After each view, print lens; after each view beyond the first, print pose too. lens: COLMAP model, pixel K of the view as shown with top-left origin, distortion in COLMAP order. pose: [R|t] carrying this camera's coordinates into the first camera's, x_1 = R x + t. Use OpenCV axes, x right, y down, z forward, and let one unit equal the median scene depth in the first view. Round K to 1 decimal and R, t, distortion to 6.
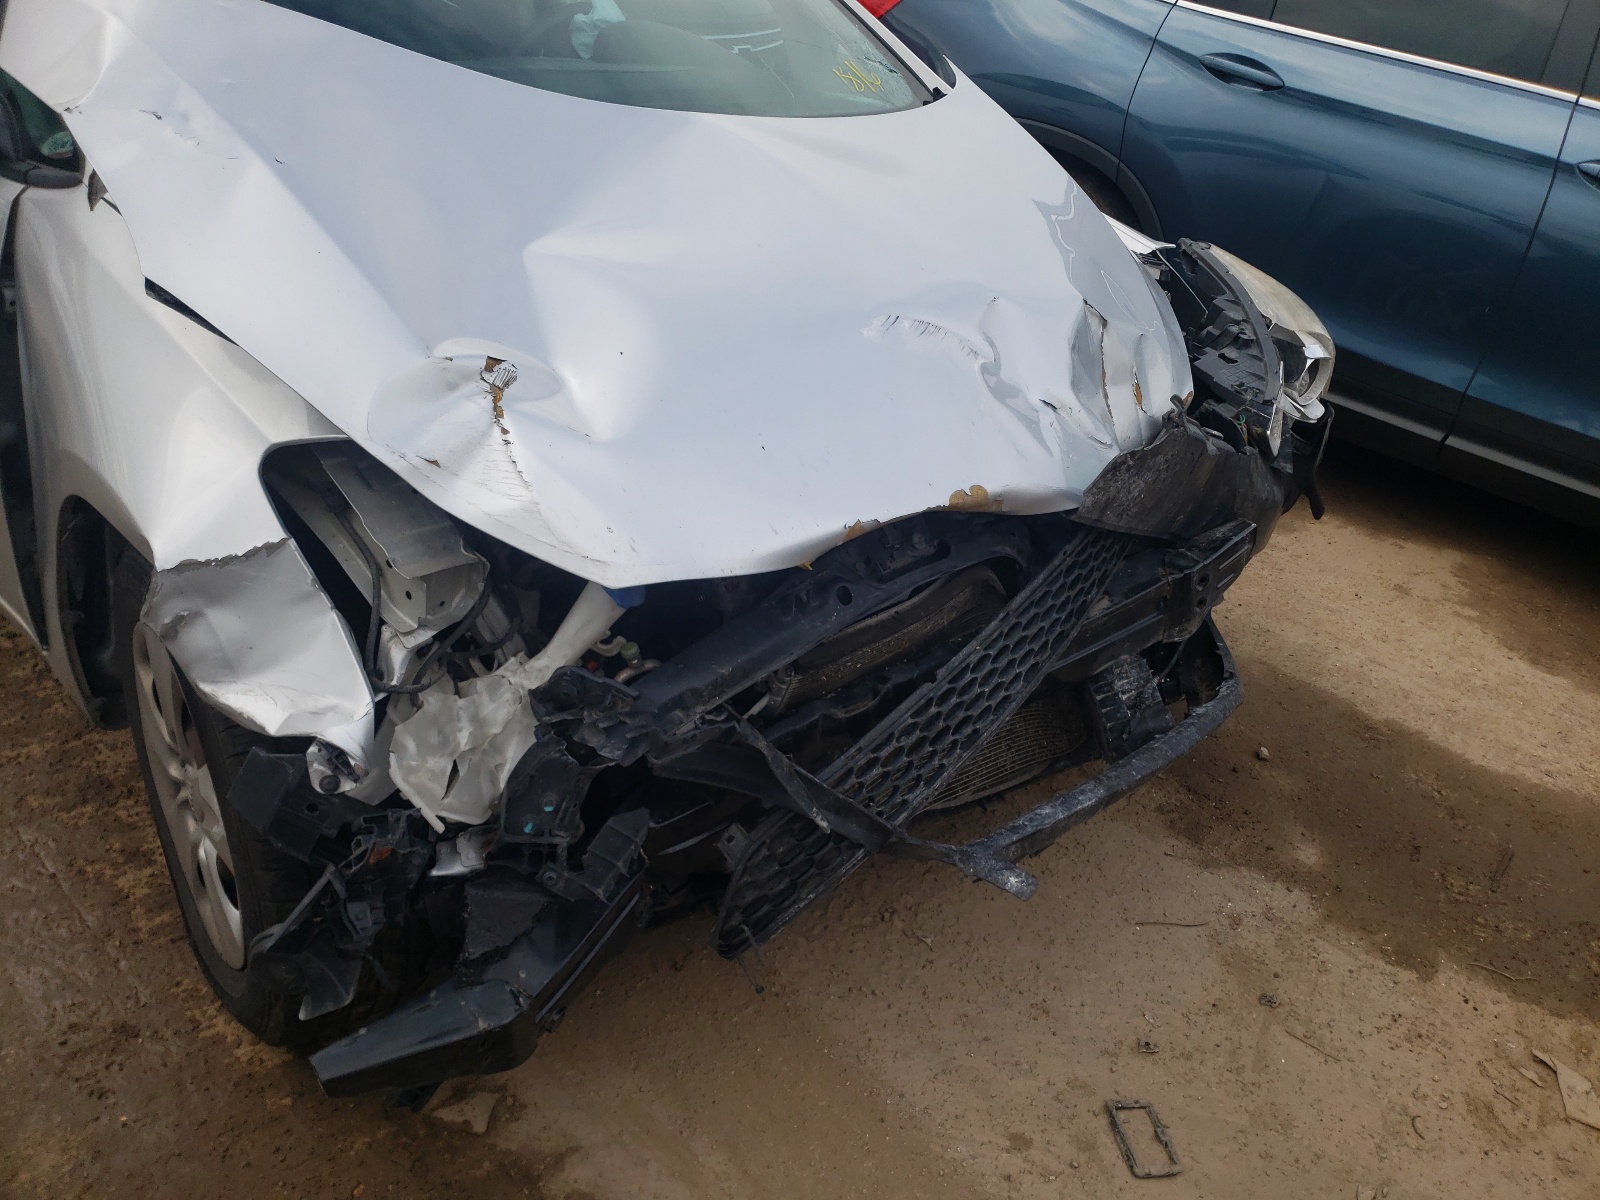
lens RADIAL K [[1287.3, 0, 834.4], [0, 1287.3, 598.2], [0, 0, 1]] dist [-0.005036, 0.007227]
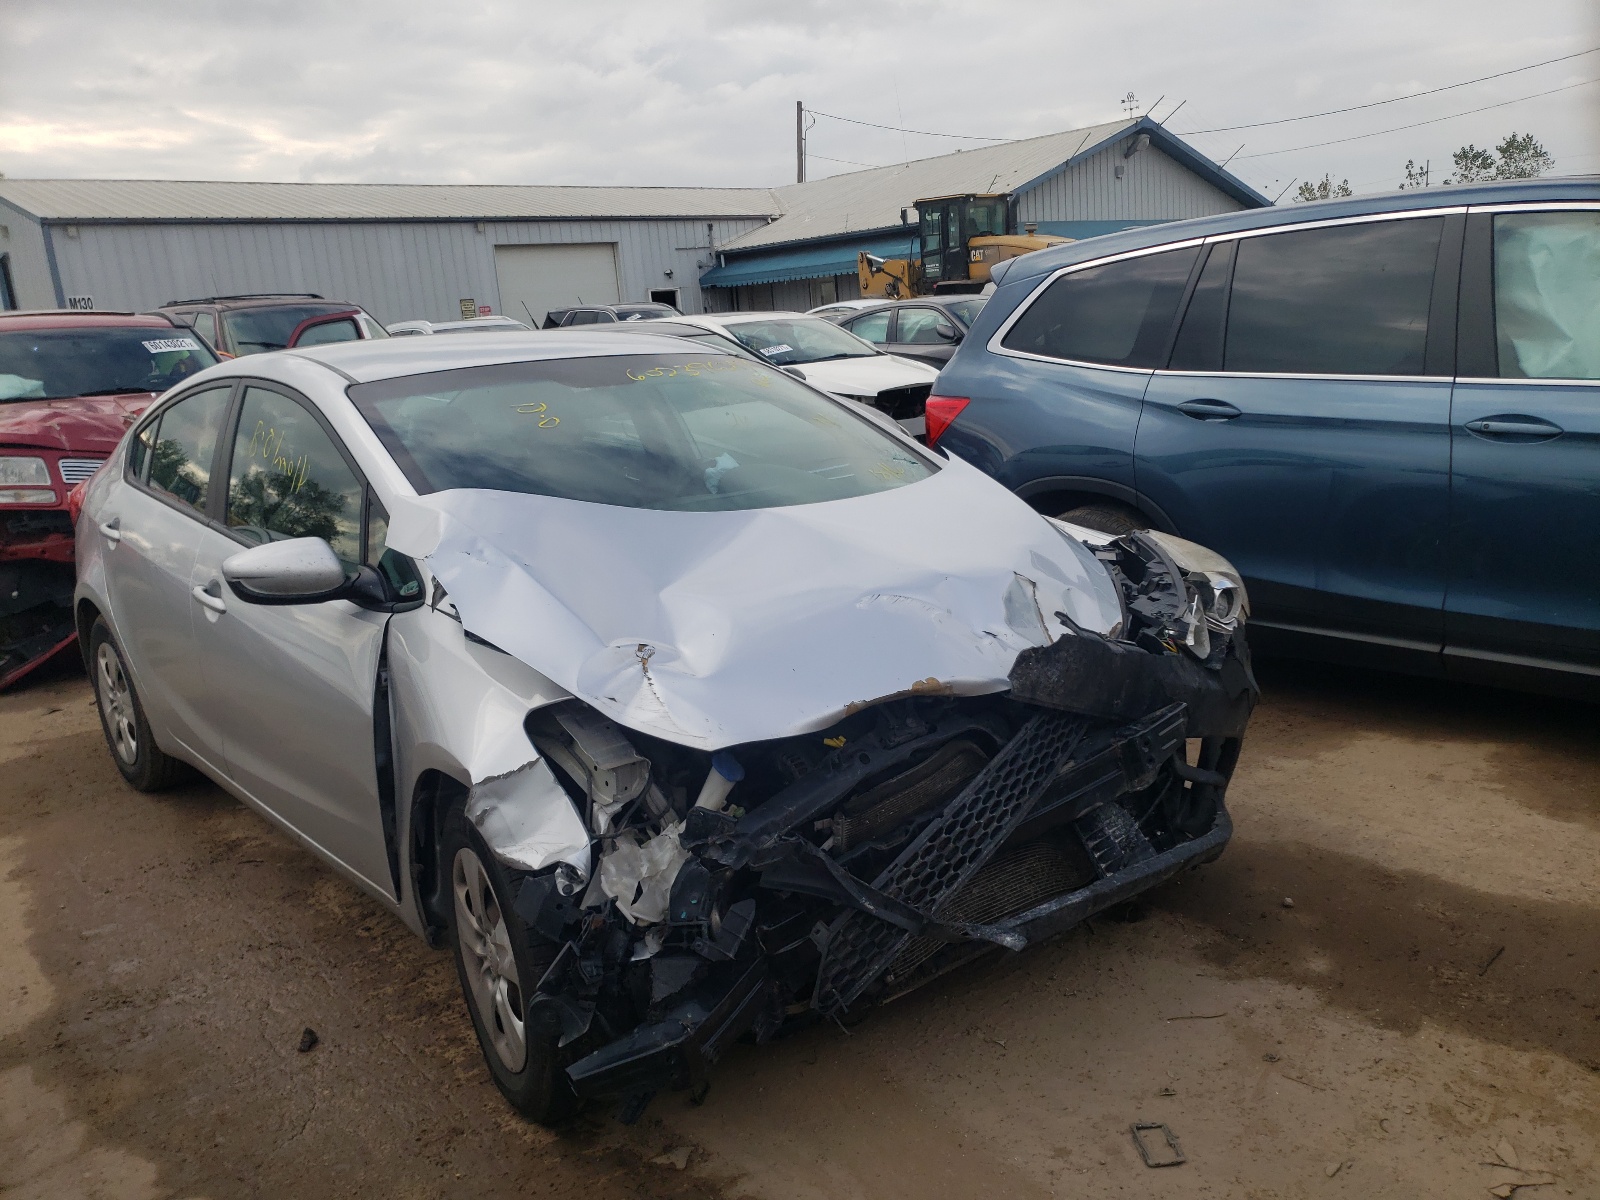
lens RADIAL K [[1233.1, 0, 804.0], [0, 1233.1, 541.2], [0, 0, 1]] dist [0.000905, -0.042662]
pose [[0.970952, -0.179683, -0.158007, 0.198091], [0.115584, 0.930419, -0.347795, 0.237412], [0.209506, 0.319430, 0.924160, -0.466544]]
